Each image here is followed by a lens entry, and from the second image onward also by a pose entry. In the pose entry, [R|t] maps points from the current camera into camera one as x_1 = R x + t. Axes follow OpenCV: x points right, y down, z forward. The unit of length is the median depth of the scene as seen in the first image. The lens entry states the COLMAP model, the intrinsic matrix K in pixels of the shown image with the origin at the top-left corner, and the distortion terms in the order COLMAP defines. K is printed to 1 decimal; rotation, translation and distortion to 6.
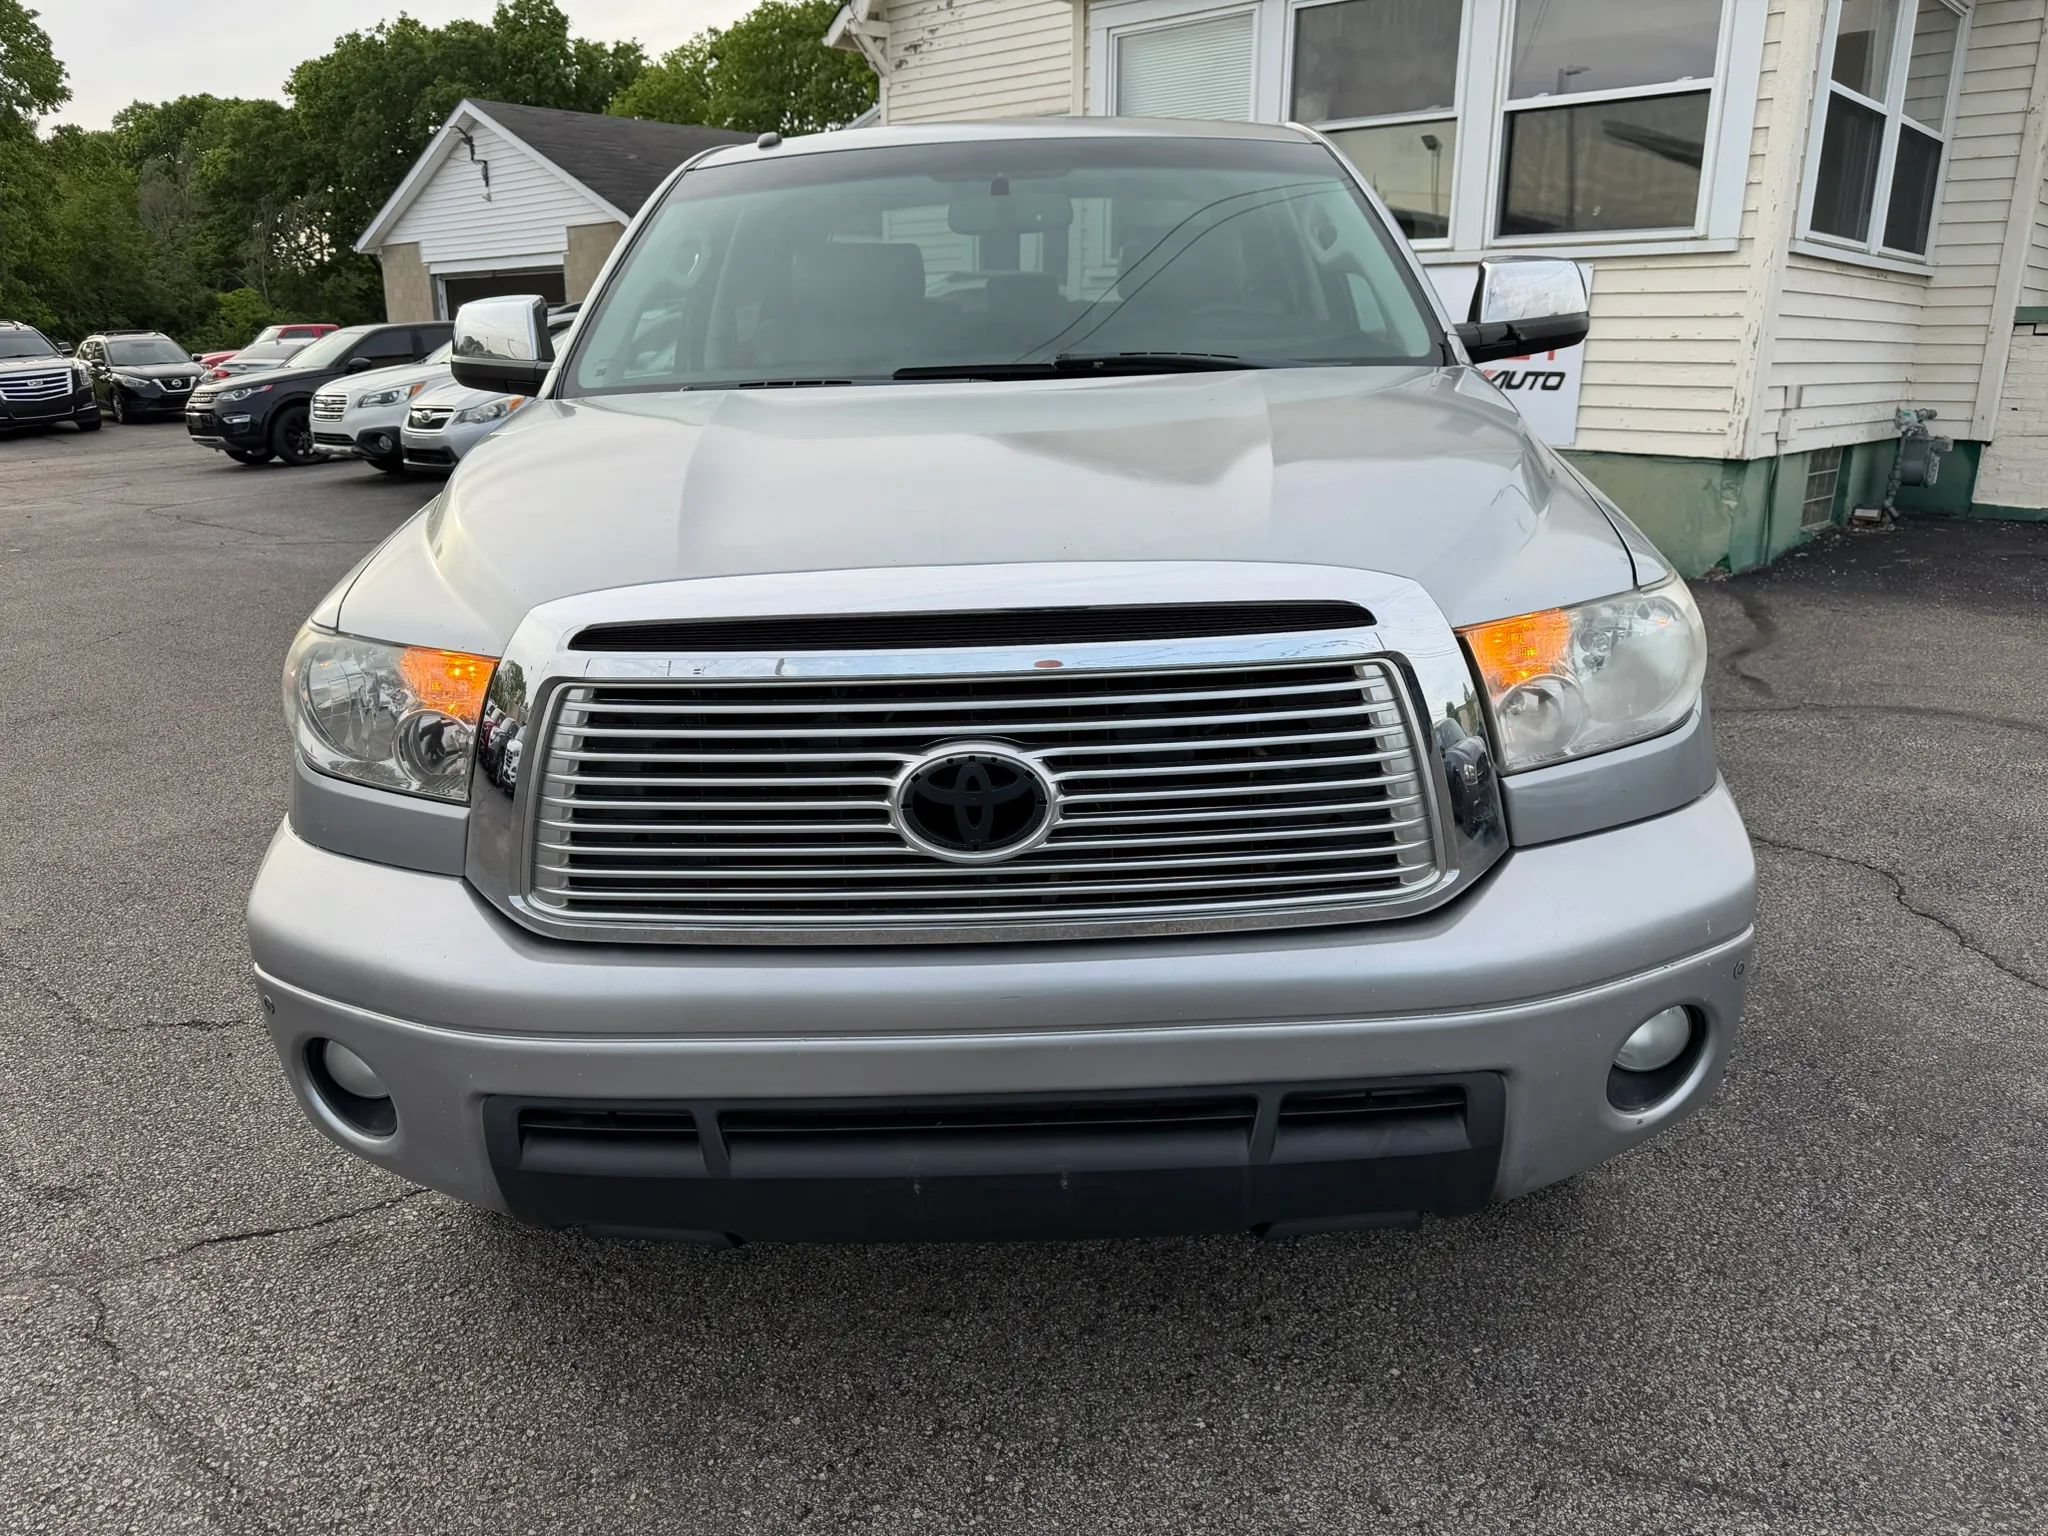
lens RADIAL K [[1474.6, 0, 1046.5], [0, 1474.6, 769.1], [0, 0, 1]] dist [0.003498, -0.006569]
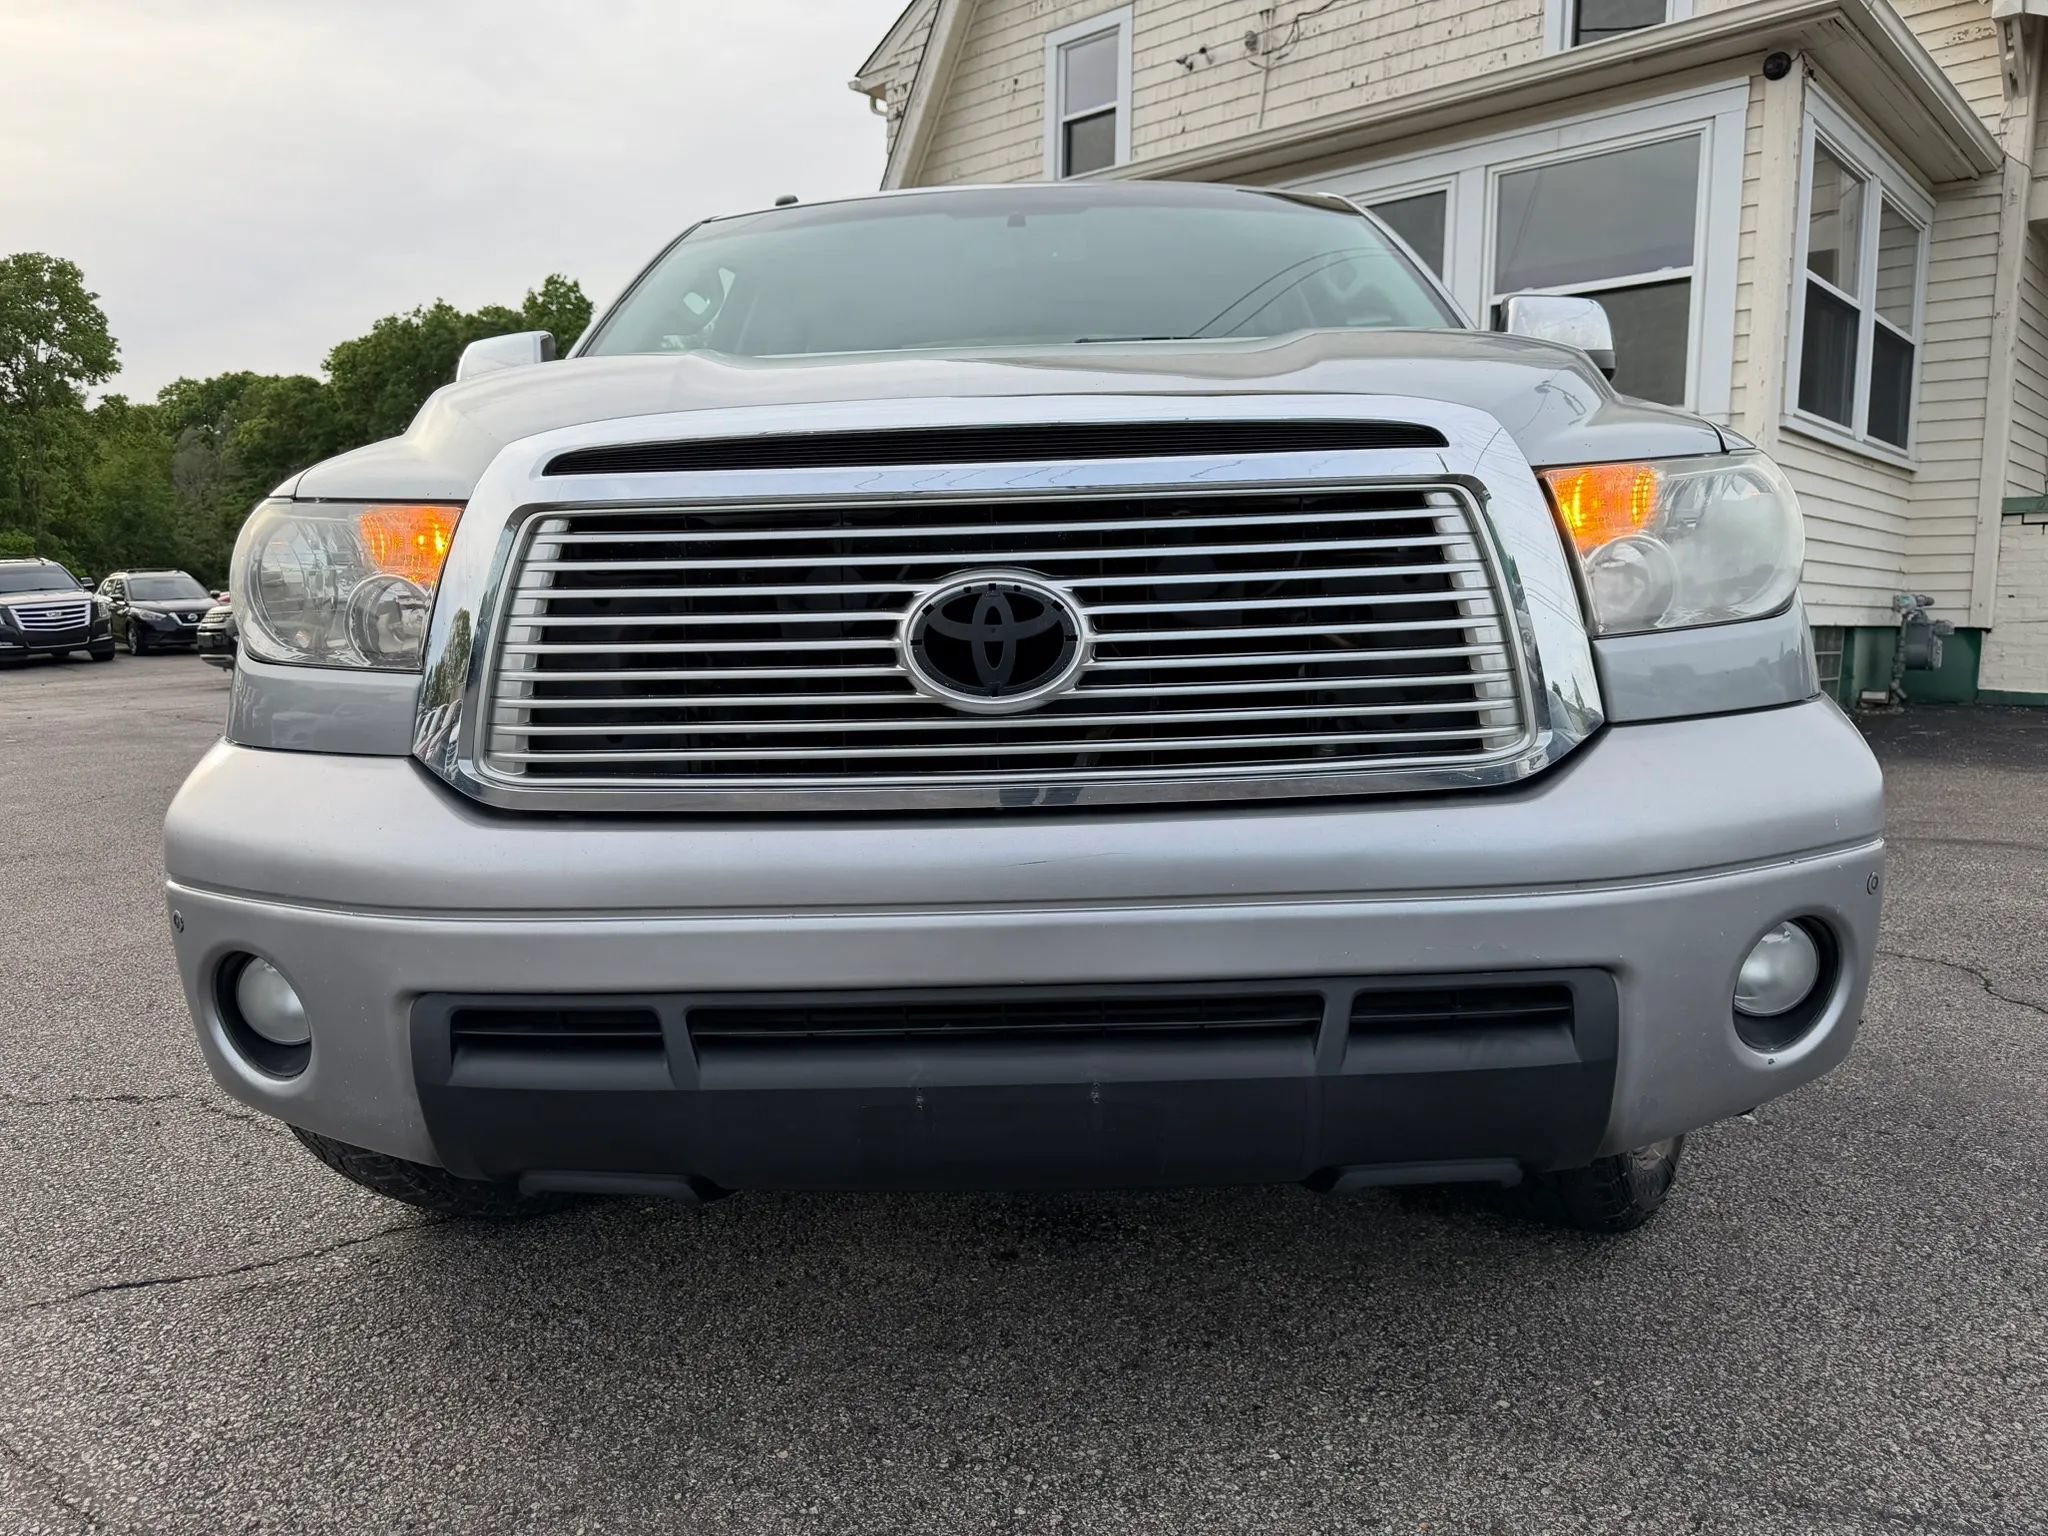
lens RADIAL K [[1474.2, 0, 1032.0], [0, 1474.2, 778.9], [0, 0, 1]] dist [-0.000164, -0.002610]
pose [[0.999992, 0.000891, -0.003782, -0.022669], [-0.001527, 0.985155, -0.171660, 0.173705], [0.003572, 0.171665, 0.985149, 0.101690]]
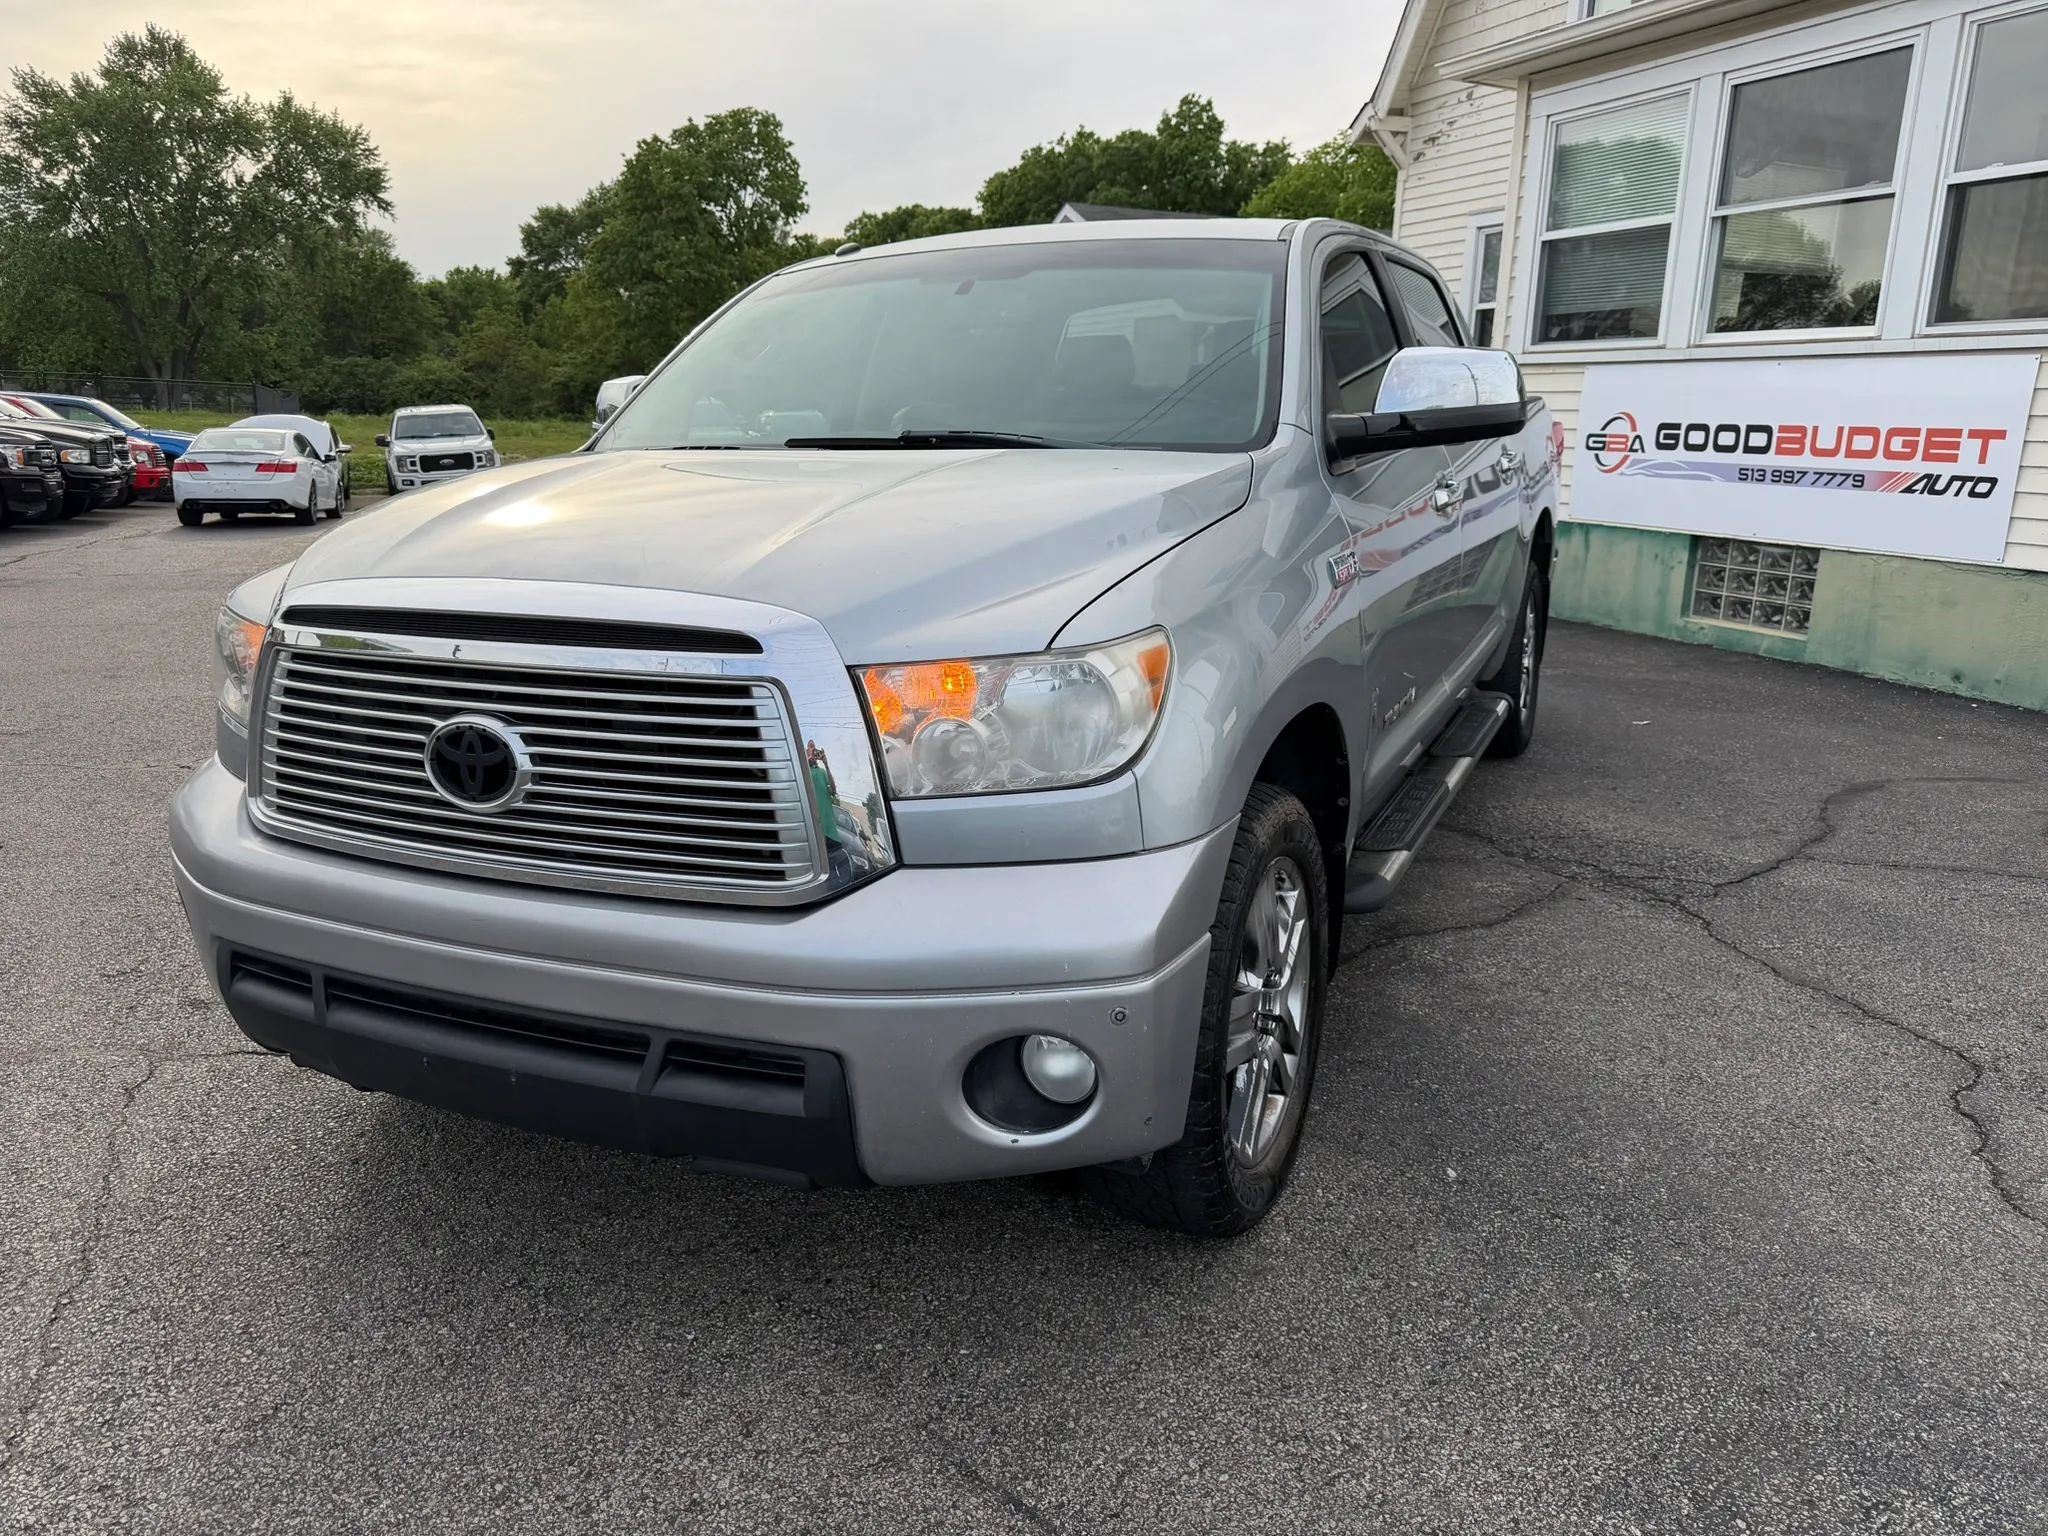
lens RADIAL K [[1502.3, 0, 1065.7], [0, 1502.3, 764.5], [0, 0, 1]] dist [0.005374, -0.001580]
pose [[0.913396, 0.111536, -0.391493, 0.631436], [-0.135262, 0.990245, -0.033462, -0.001239], [0.383942, 0.083518, 0.919572, -0.007401]]
